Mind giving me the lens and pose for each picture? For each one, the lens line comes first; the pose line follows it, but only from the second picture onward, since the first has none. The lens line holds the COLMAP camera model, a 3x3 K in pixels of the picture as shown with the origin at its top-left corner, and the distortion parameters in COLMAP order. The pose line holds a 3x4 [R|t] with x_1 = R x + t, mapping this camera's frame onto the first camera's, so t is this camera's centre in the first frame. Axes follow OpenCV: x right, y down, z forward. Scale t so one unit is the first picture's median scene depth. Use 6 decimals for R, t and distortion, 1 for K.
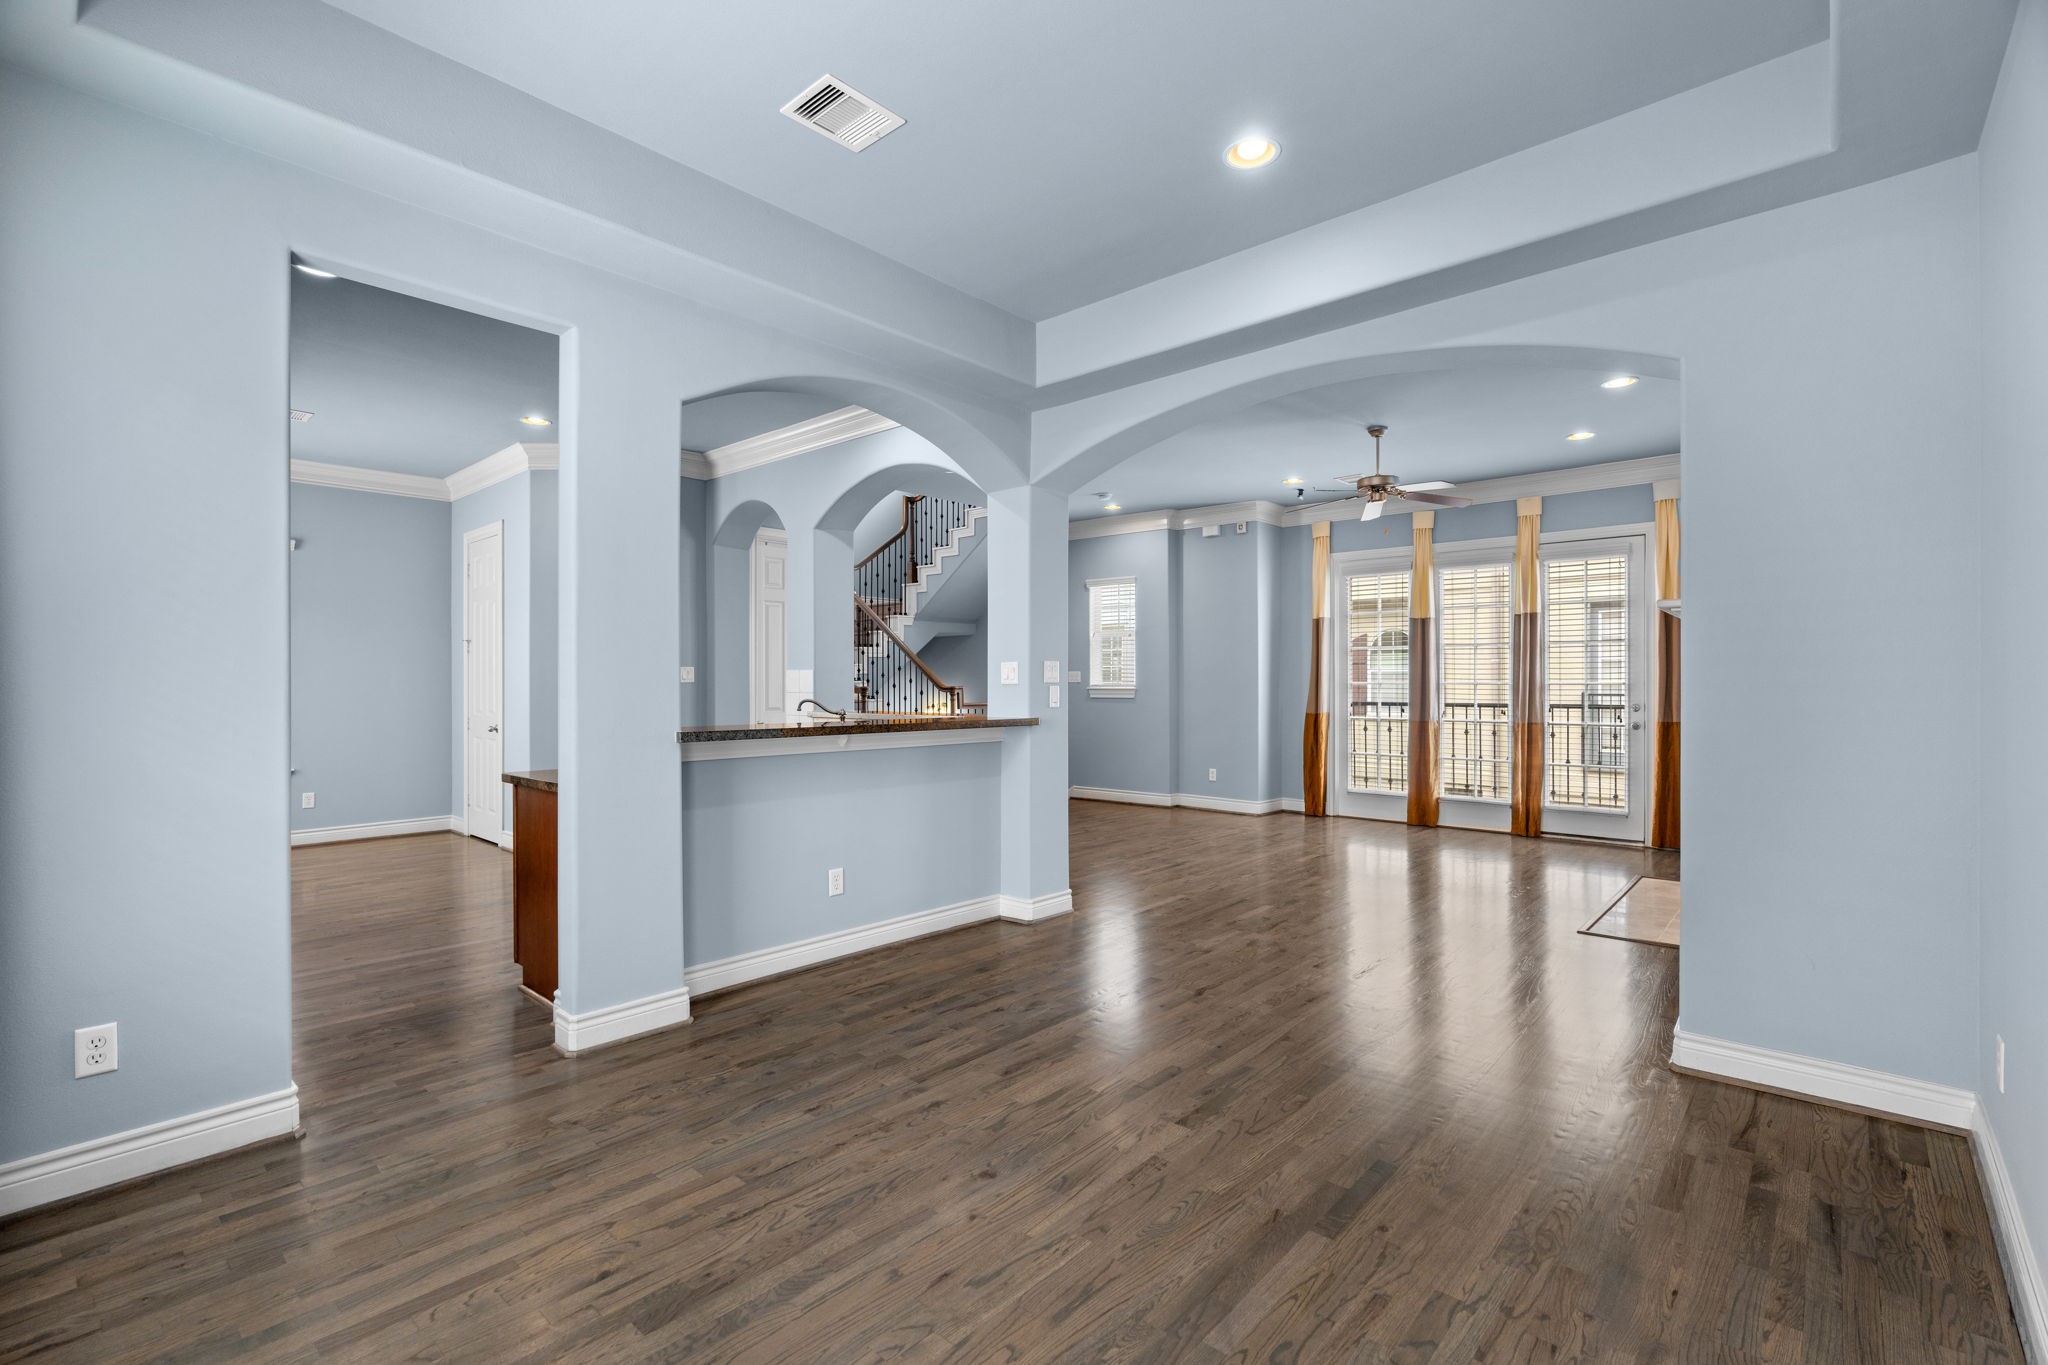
lens RADIAL K [[921.1, 0, 1001.4], [0, 921.1, 686.4], [0, 0, 1]] dist [-0.012864, 0.006338]
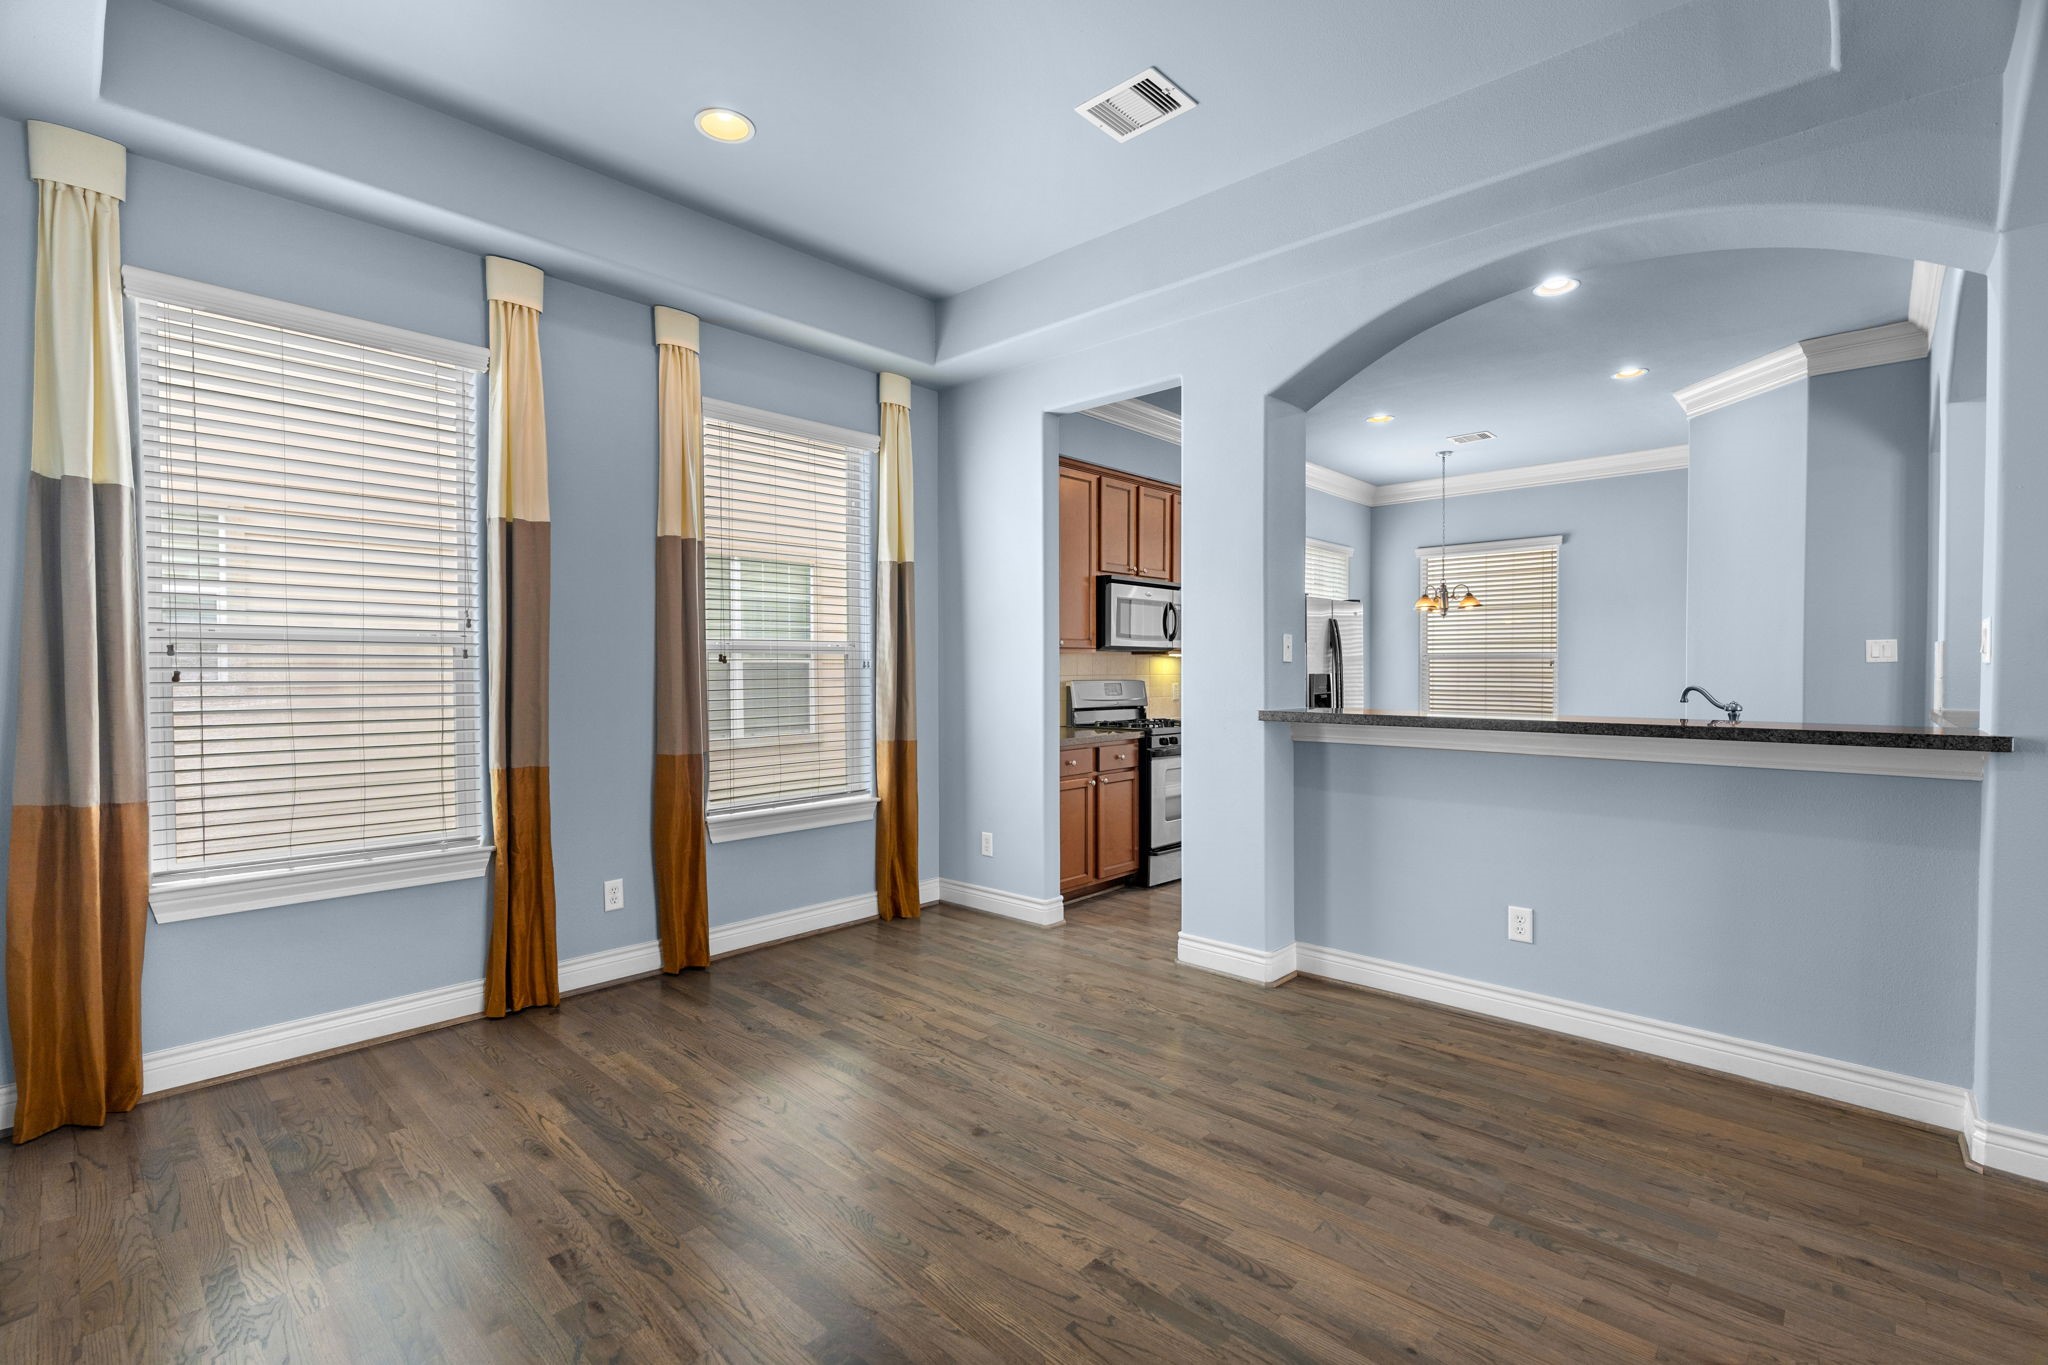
lens RADIAL K [[921.1, 0, 1033.1], [0, 921.1, 686.0], [0, 0, 1]] dist [-0.012864, 0.006338]
pose [[-0.005285, 0.020454, -0.999777, 0.731606], [0.001033, 0.999790, 0.020449, -0.000750], [0.999986, -0.000925, -0.005305, 0.759913]]
